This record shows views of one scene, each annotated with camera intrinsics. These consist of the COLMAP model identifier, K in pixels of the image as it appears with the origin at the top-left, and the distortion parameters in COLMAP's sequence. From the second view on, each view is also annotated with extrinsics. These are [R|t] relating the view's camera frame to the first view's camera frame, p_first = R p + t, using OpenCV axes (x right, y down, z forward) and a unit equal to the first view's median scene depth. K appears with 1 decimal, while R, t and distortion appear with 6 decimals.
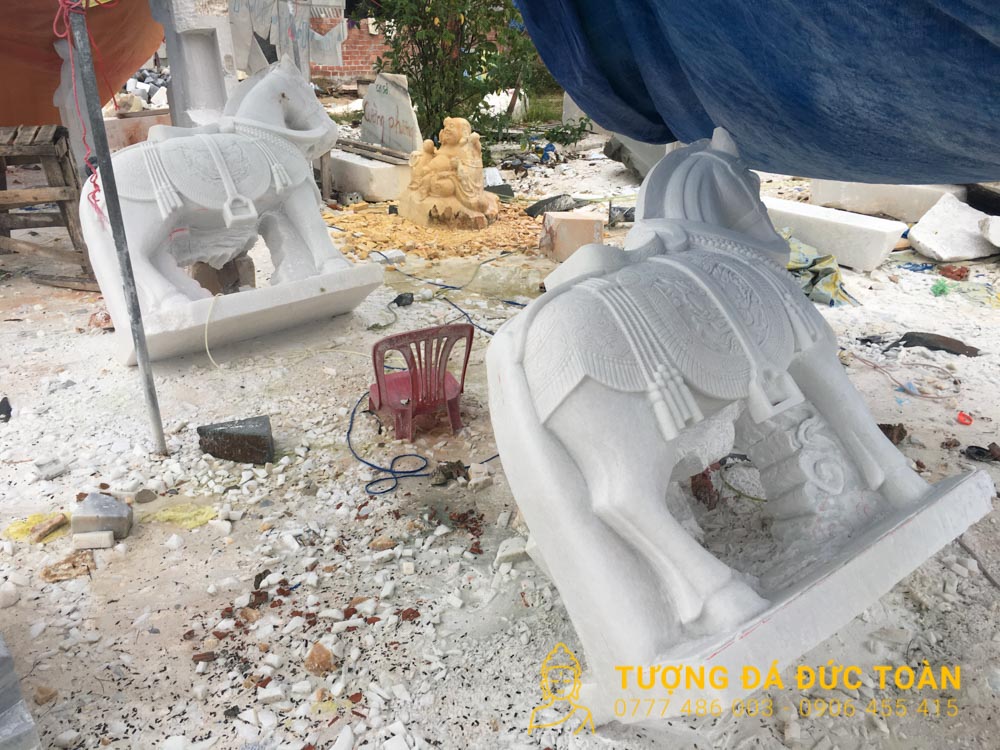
lens RADIAL K [[859.2, 0, 500.0], [0, 859.2, 375.0], [0, 0, 1]] dist [0.088210, -0.123942]
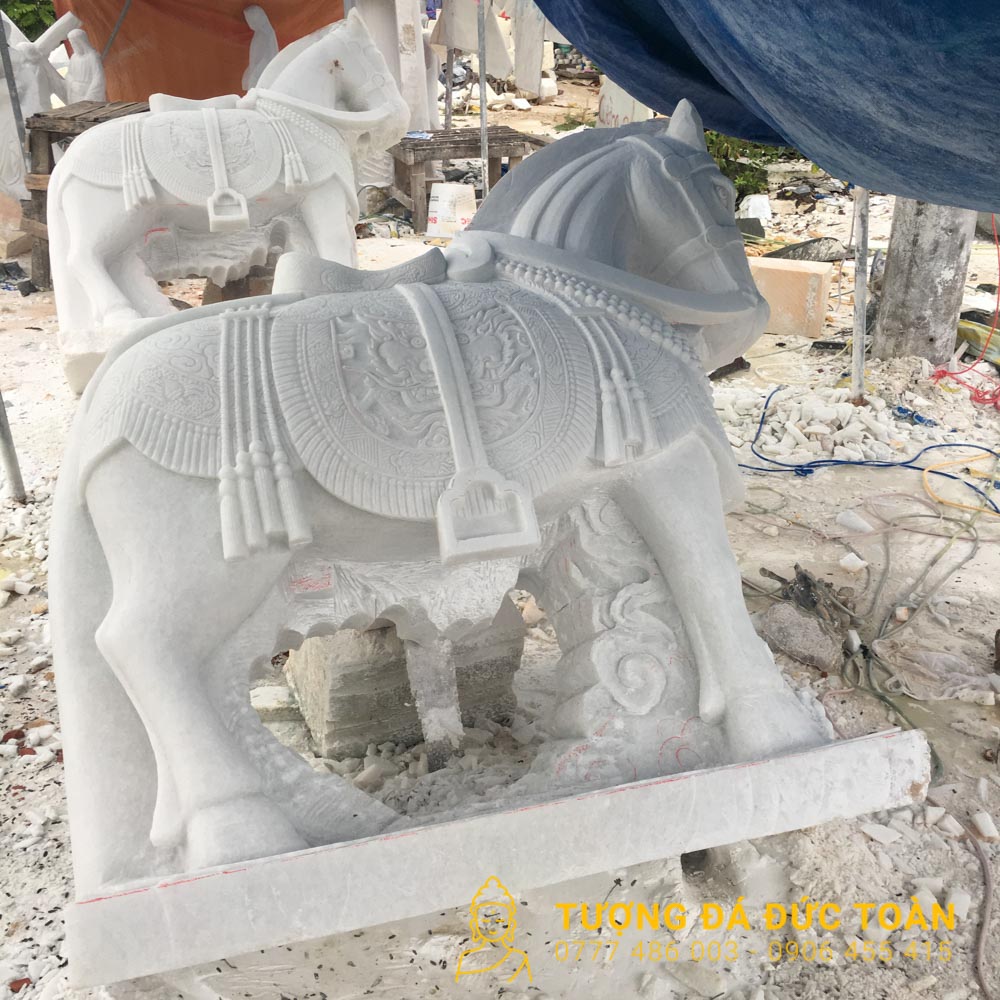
lens RADIAL K [[1145.3, 0, 502.4], [0, 1145.3, 501.8], [0, 0, 1]] dist [0.082315, -0.117393]
pose [[0.926886, 0.153242, -0.342634, 0.311380], [-0.147396, 0.988133, 0.043208, -0.014945], [0.345190, 0.010454, 0.938475, 0.131897]]
